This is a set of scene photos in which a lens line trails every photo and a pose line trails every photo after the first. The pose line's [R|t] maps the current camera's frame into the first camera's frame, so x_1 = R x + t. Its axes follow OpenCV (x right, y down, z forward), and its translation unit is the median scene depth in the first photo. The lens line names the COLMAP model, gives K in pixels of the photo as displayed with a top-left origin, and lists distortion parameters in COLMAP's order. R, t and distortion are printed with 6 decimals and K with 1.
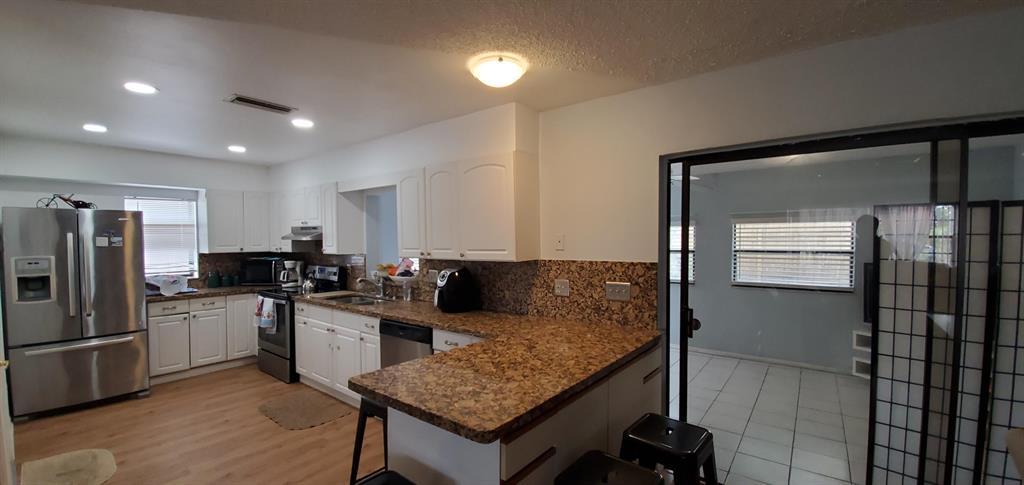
lens RADIAL K [[406.4, 0, 511.8], [0, 406.4, 251.3], [0, 0, 1]] dist [-0.008854, -0.005598]
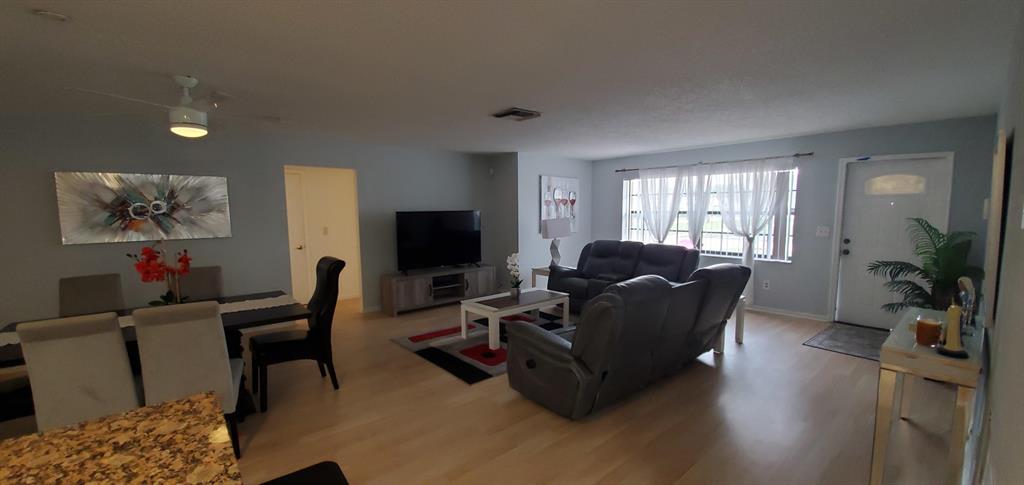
lens RADIAL K [[406.4, 0, 497.2], [0, 406.4, 249.9], [0, 0, 1]] dist [-0.008854, -0.005598]
pose [[-0.975186, -0.007073, 0.221272, -0.433100], [0.023360, 0.990622, 0.134617, -0.028765], [-0.220149, 0.136445, -0.965876, 0.747032]]
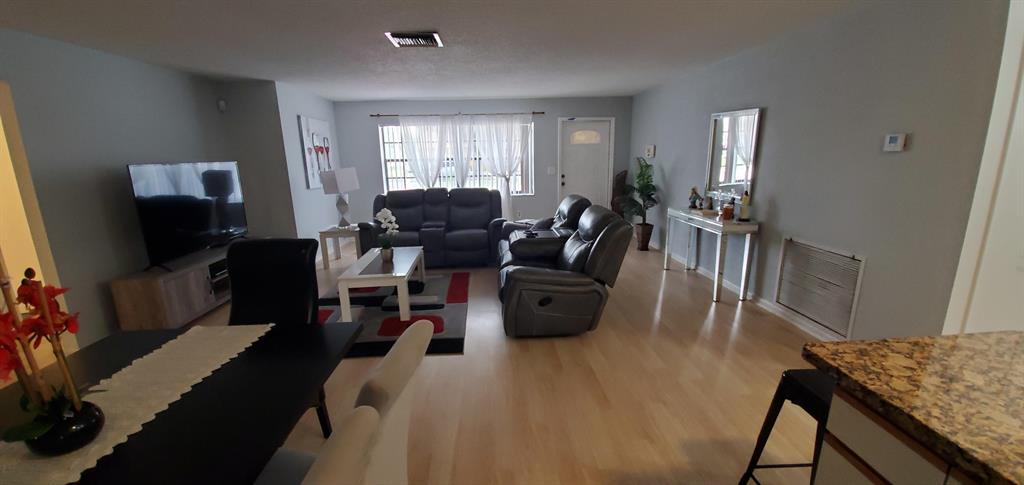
lens RADIAL K [[406.4, 0, 514.7], [0, 406.4, 257.9], [0, 0, 1]] dist [-0.008854, -0.005598]
pose [[-0.743760, 0.188437, -0.641336, 0.436629], [0.002902, 0.960344, 0.278802, -0.019024], [0.668440, 0.205501, -0.714813, 0.482093]]
